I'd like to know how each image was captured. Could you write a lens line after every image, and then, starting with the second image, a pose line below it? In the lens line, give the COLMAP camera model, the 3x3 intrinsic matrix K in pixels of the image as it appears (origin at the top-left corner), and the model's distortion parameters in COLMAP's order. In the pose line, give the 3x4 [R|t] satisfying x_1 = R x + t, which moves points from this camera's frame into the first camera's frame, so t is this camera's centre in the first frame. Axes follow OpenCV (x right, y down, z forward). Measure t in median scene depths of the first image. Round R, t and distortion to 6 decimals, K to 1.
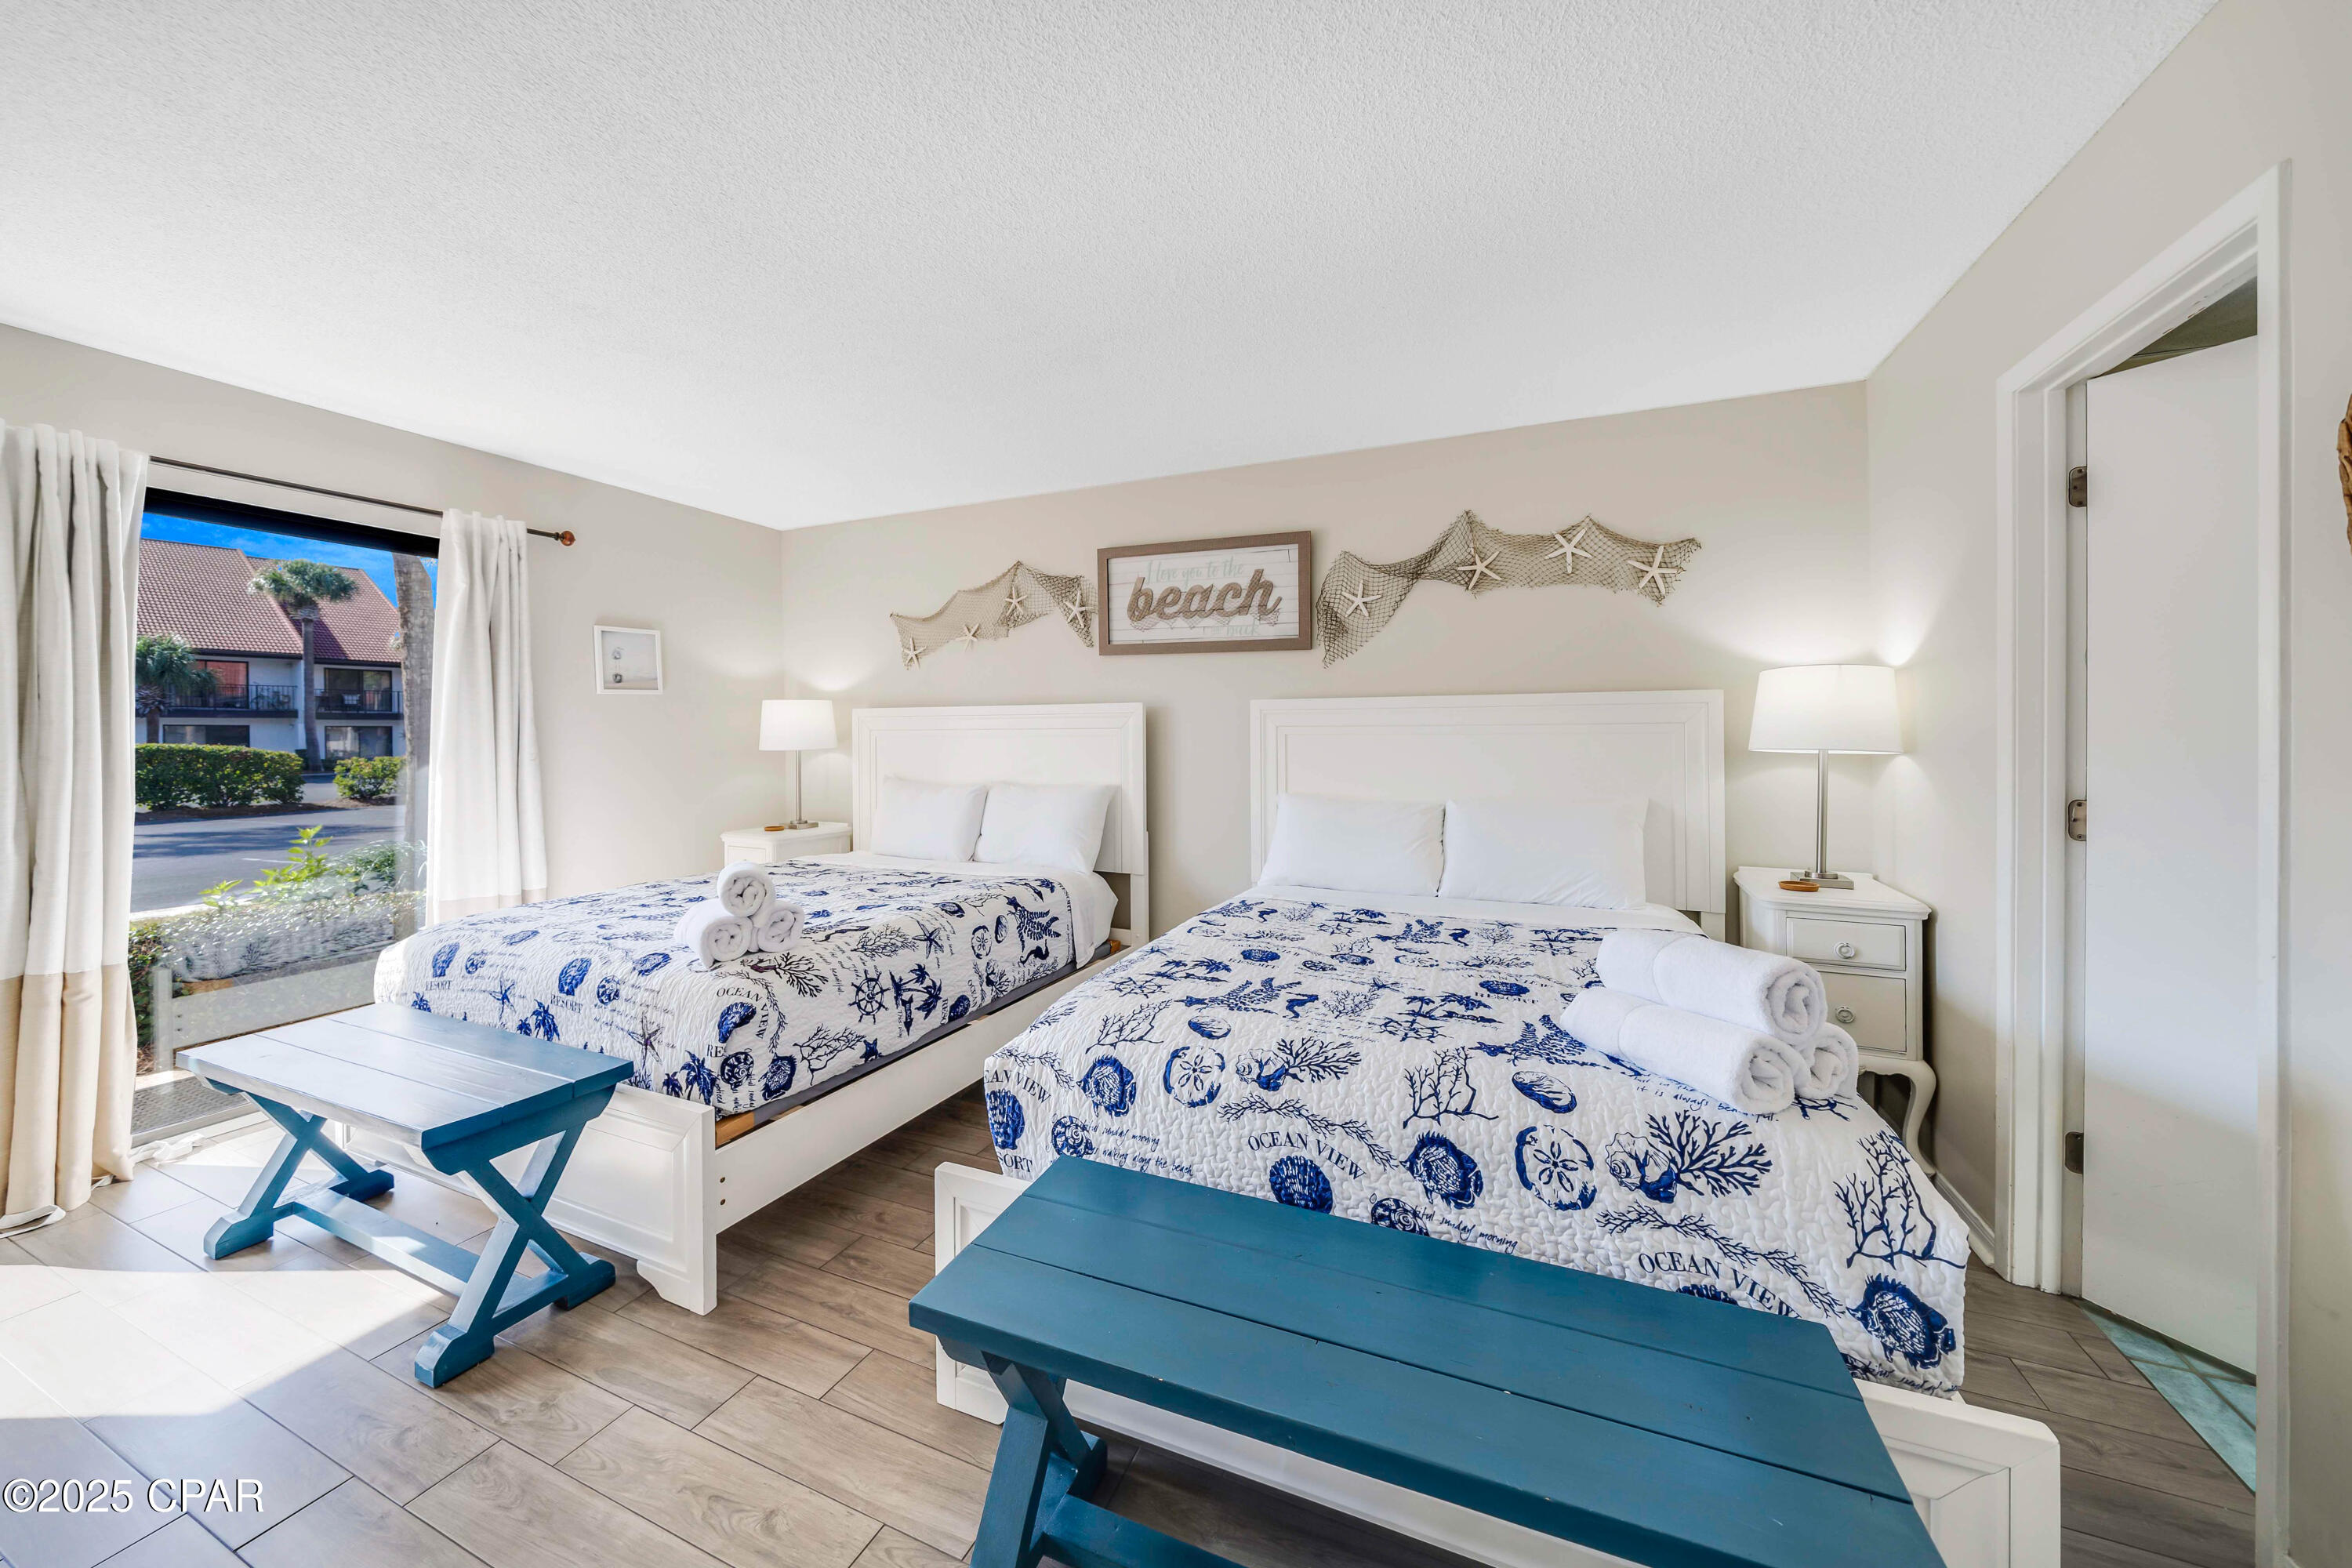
lens RADIAL K [[858.1, 0, 1169.9], [0, 858.1, 731.0], [0, 0, 1]] dist [-0.001320, -0.000440]
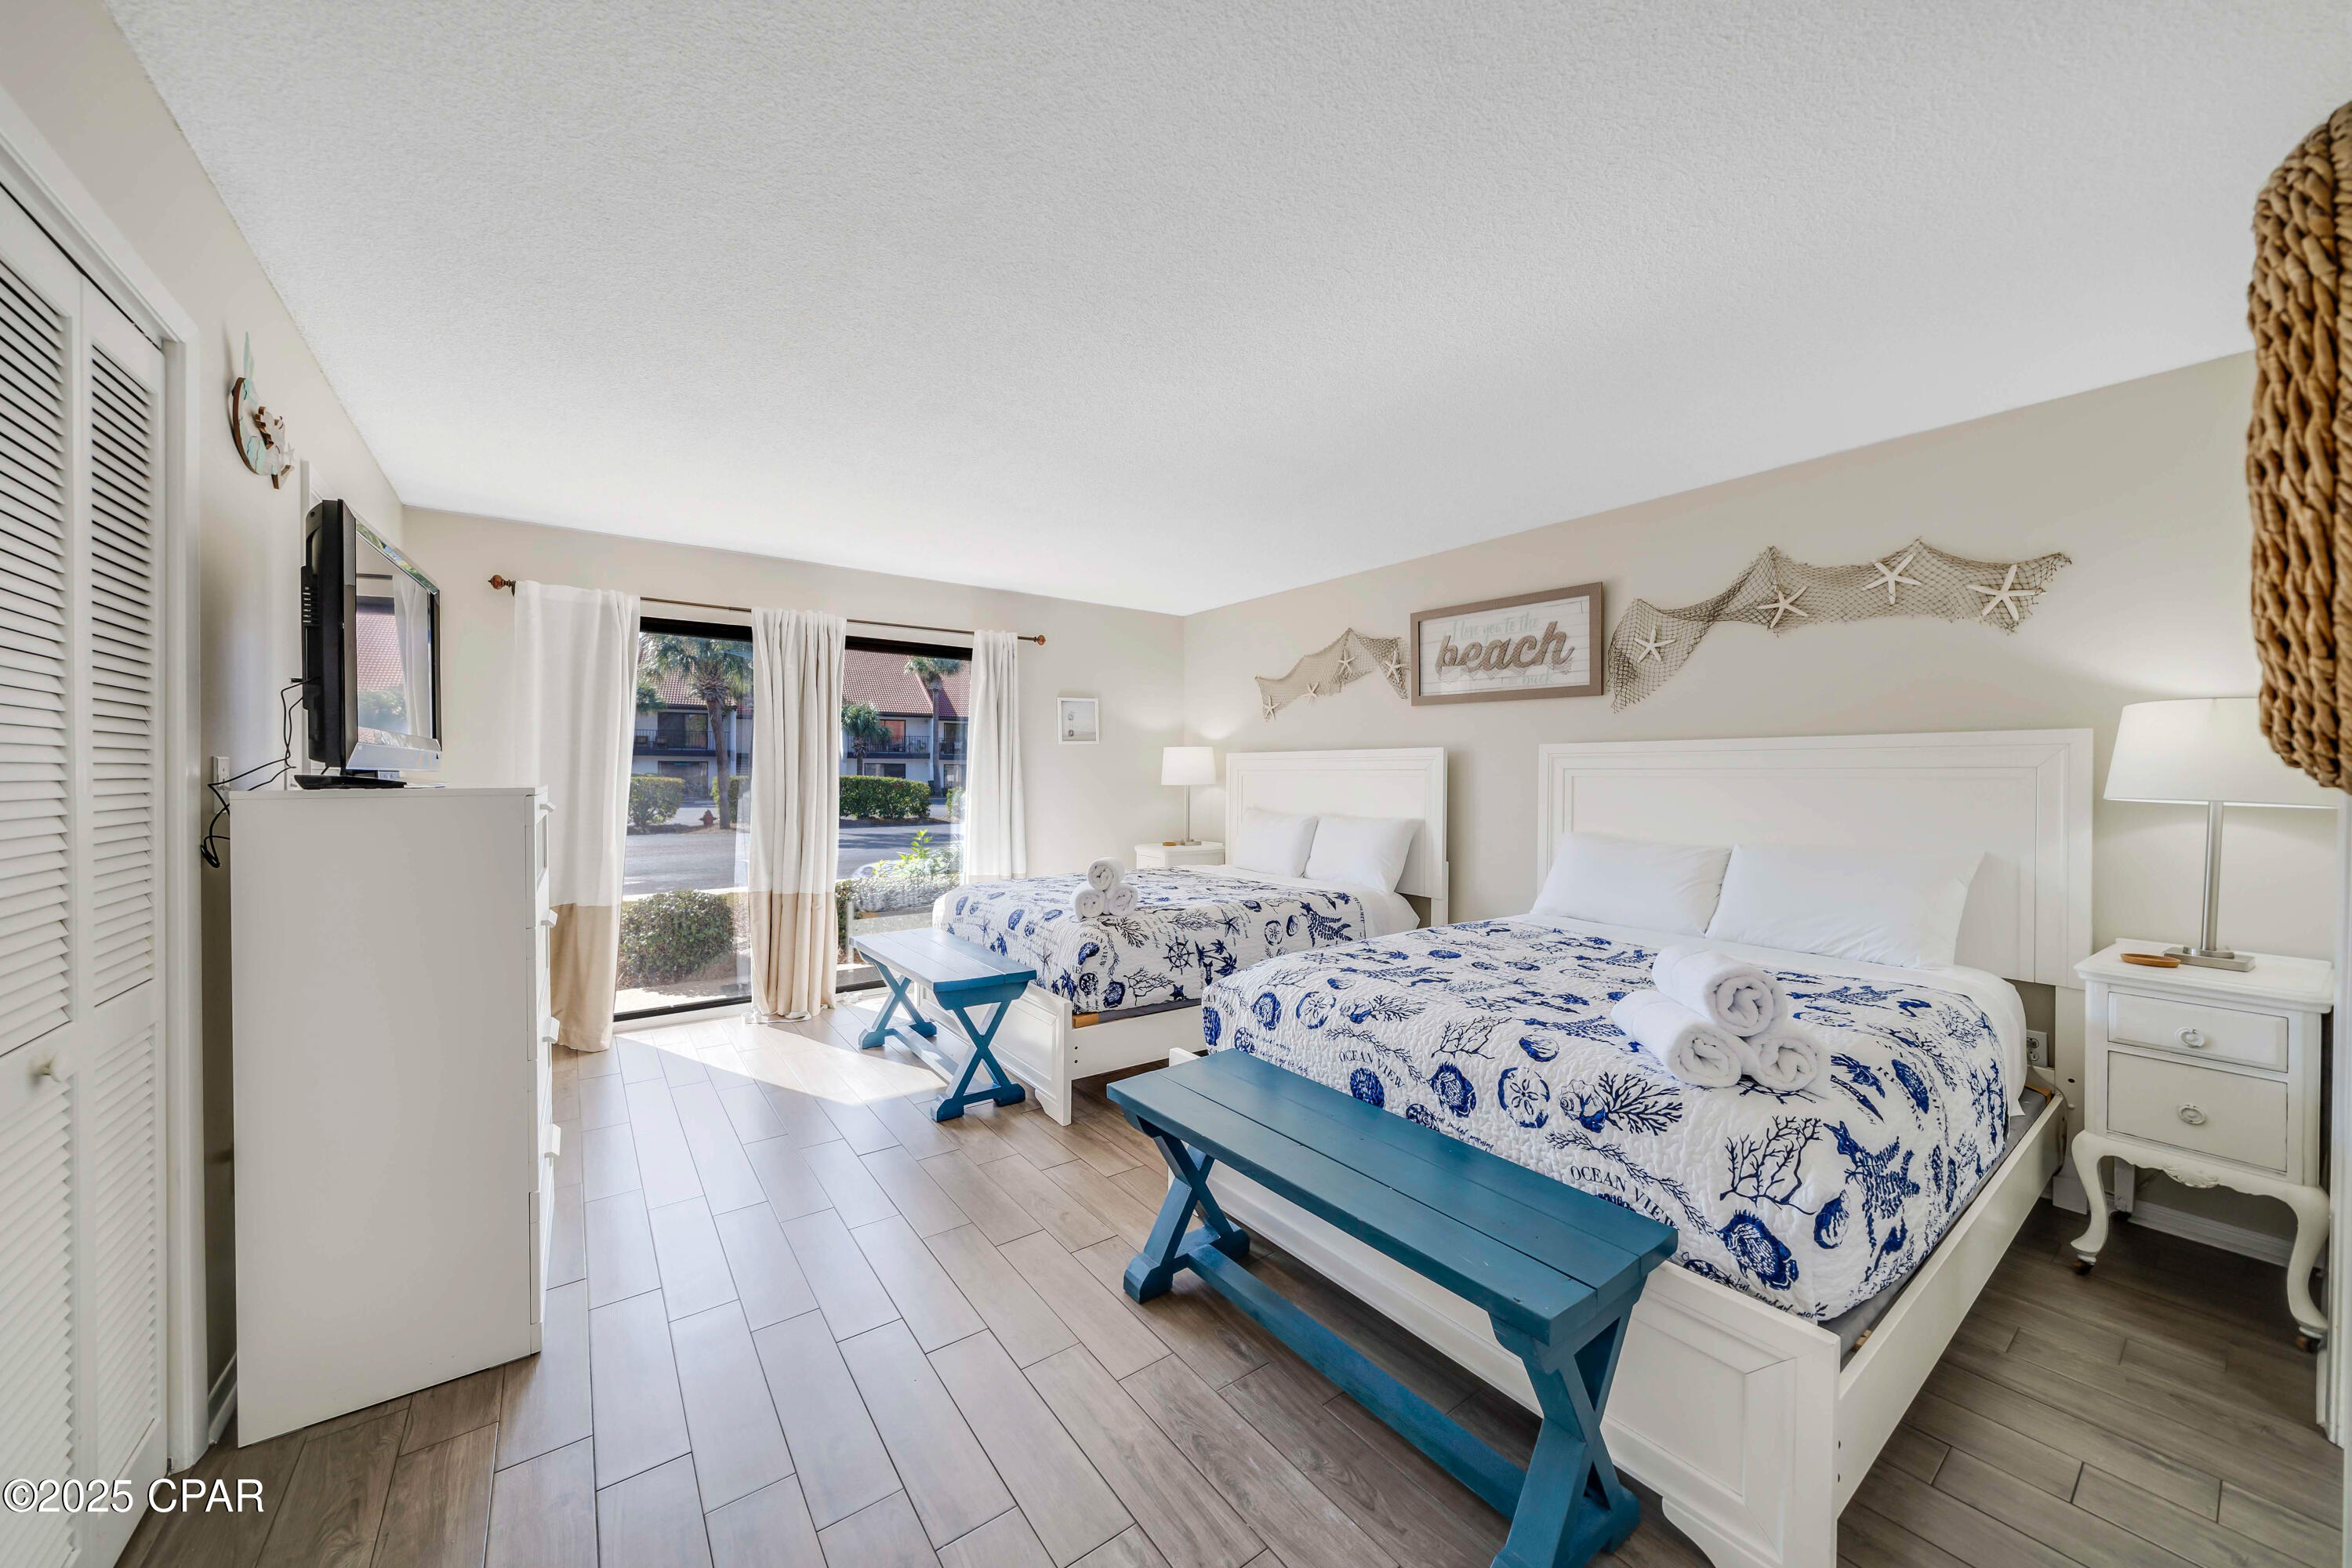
lens RADIAL K [[835.3, 0, 1154.3], [0, 835.3, 756.0], [0, 0, 1]] dist [-0.000768, -0.000112]
pose [[0.861183, -0.003223, -0.508286, 0.352325], [-0.005526, 0.999861, -0.015703, -0.003481], [0.508266, 0.016331, 0.861045, -0.252281]]
